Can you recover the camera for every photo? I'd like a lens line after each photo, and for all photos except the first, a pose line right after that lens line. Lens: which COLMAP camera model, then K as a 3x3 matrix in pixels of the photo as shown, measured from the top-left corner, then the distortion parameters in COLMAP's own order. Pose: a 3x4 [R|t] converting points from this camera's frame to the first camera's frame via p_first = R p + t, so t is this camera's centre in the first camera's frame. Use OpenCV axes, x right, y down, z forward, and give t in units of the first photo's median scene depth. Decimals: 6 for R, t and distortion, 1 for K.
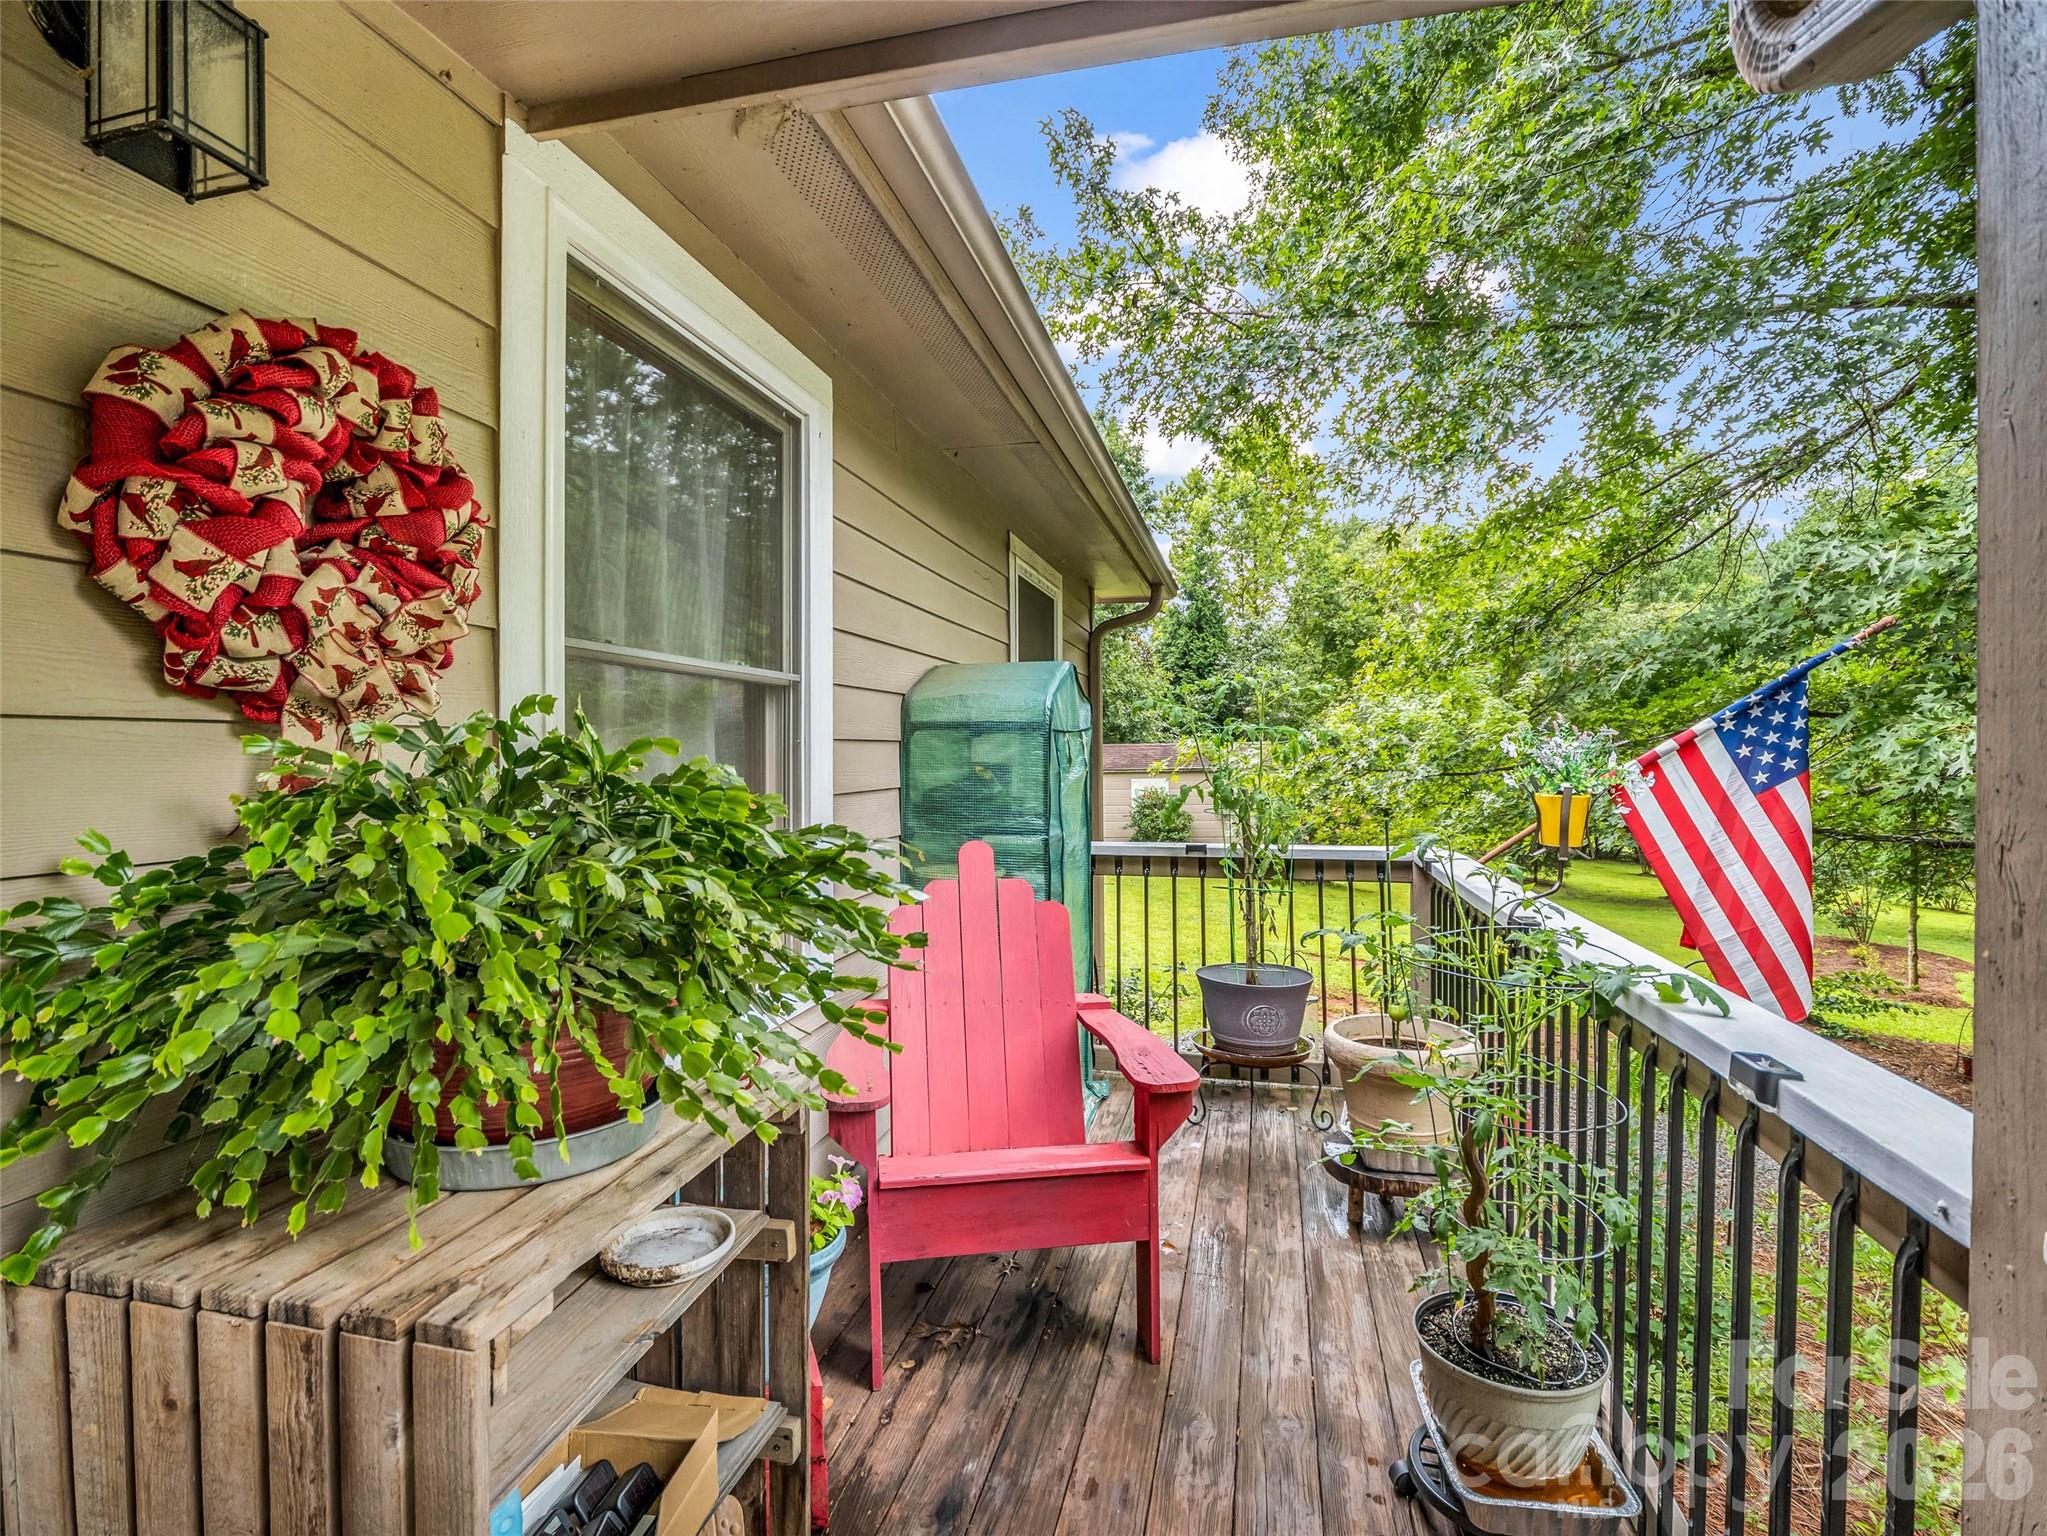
lens RADIAL K [[1008.2, 0, 1021.2], [0, 1008.2, 762.0], [0, 0, 1]] dist [-0.016963, 0.000348]
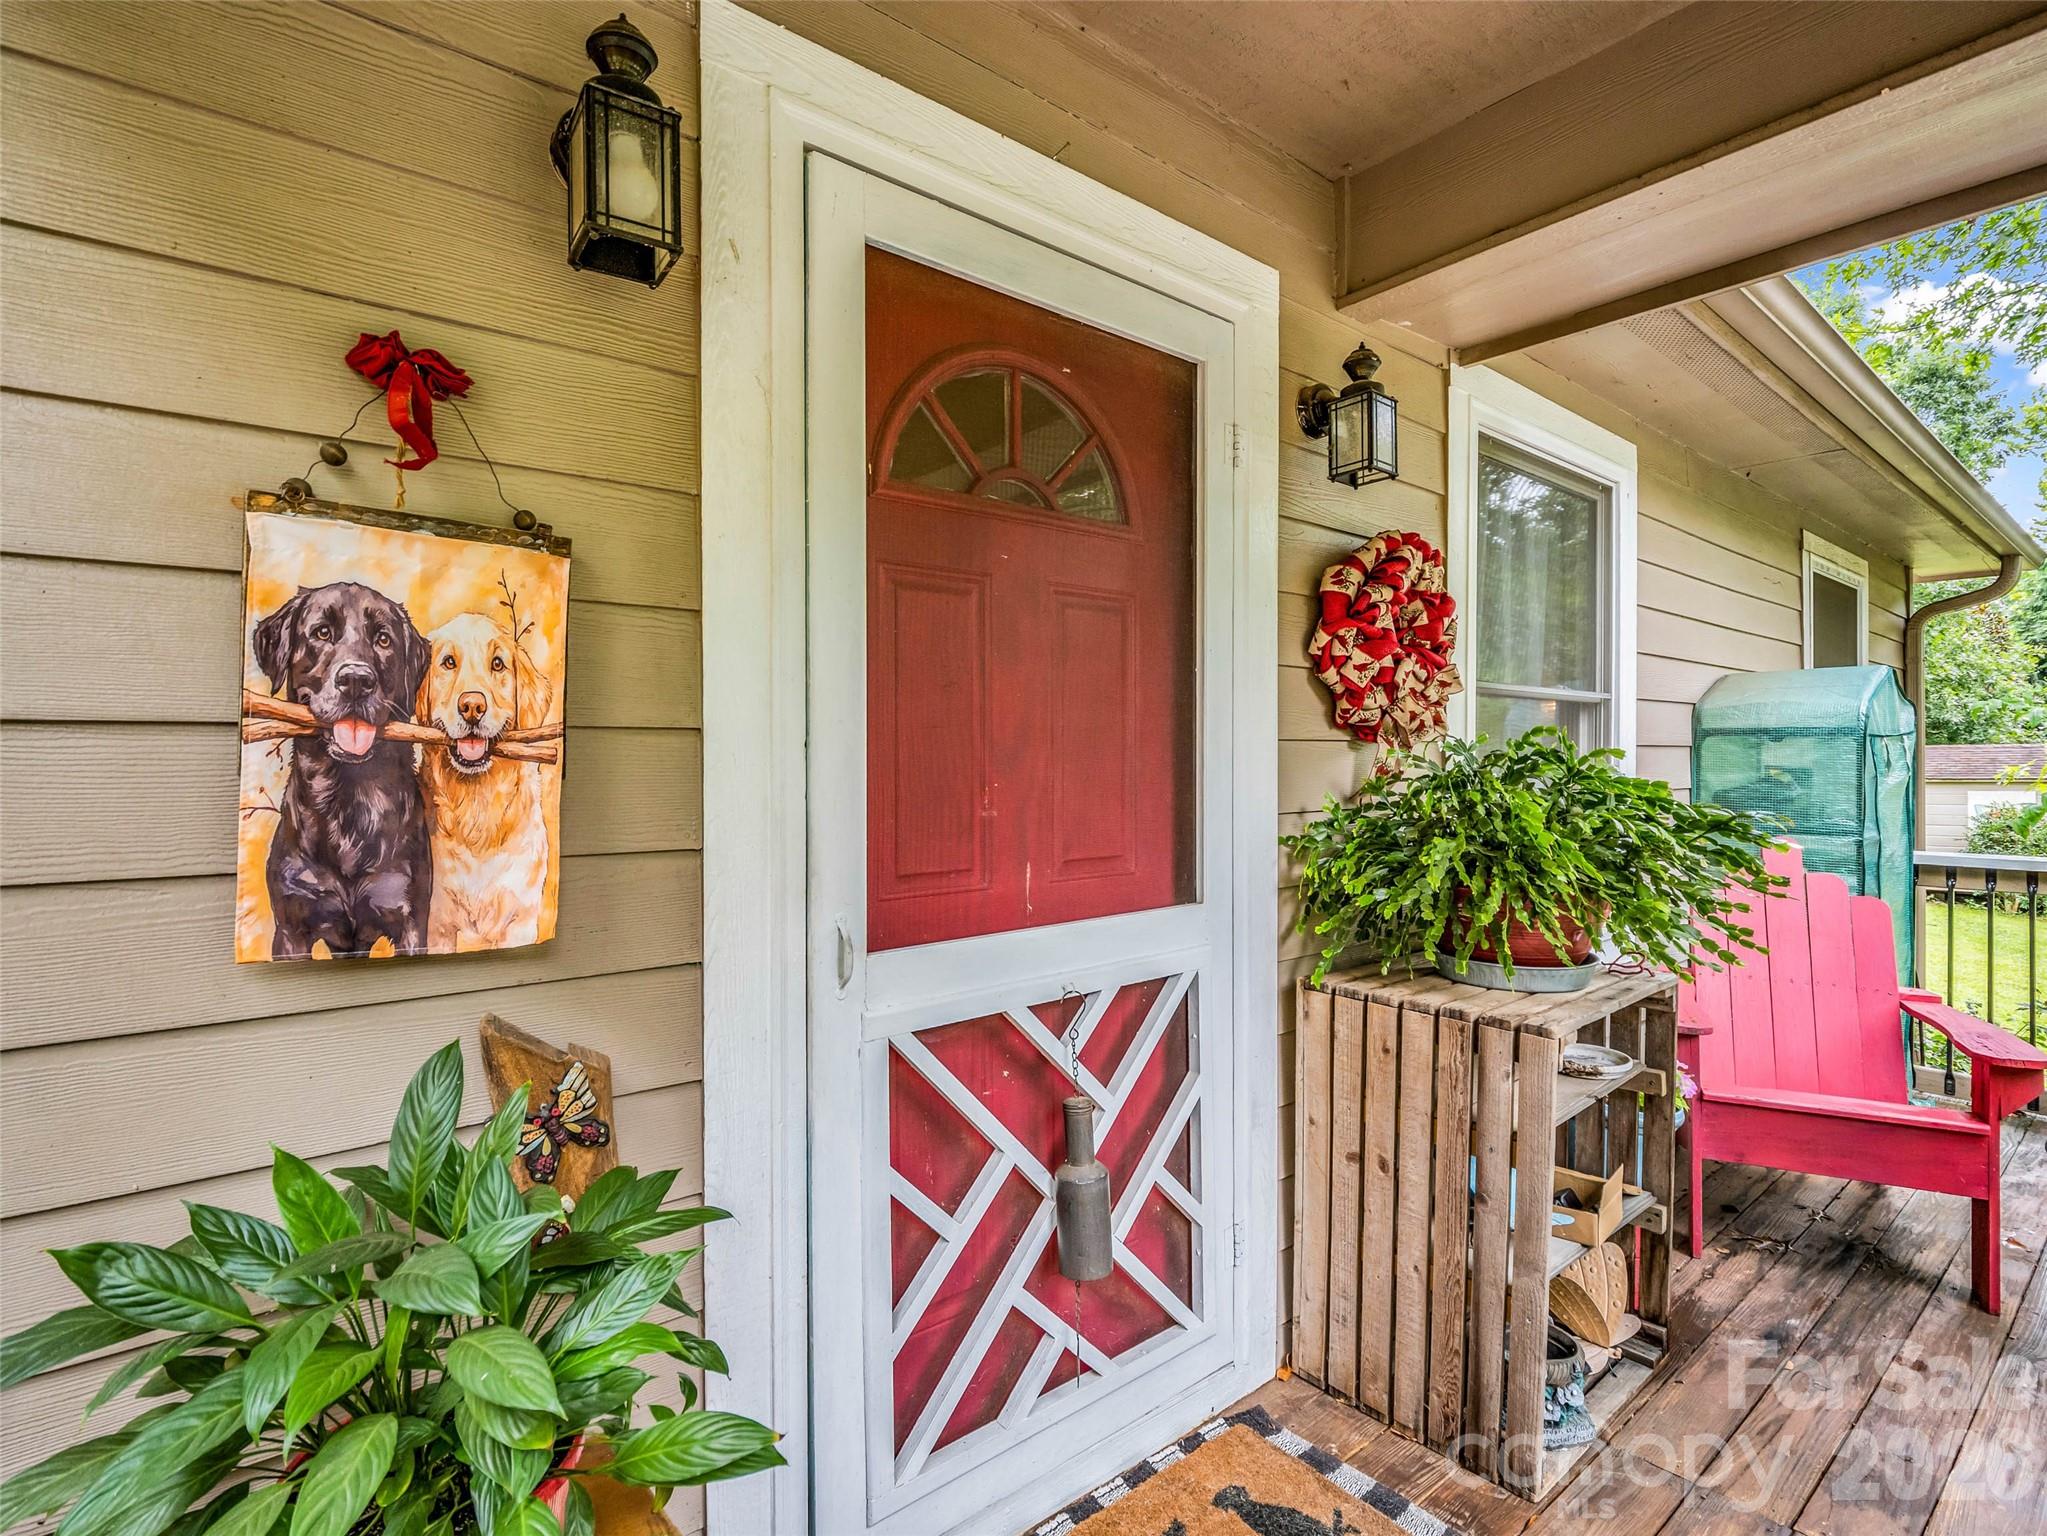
lens RADIAL K [[1008.2, 0, 1021.2], [0, 1008.2, 762.0], [0, 0, 1]] dist [-0.016963, 0.000348]
pose [[0.794324, 0.004606, -0.607477, -0.079698], [-0.006448, 0.999979, -0.000849, 0.004972], [0.607461, 0.004591, 0.794336, -0.700935]]
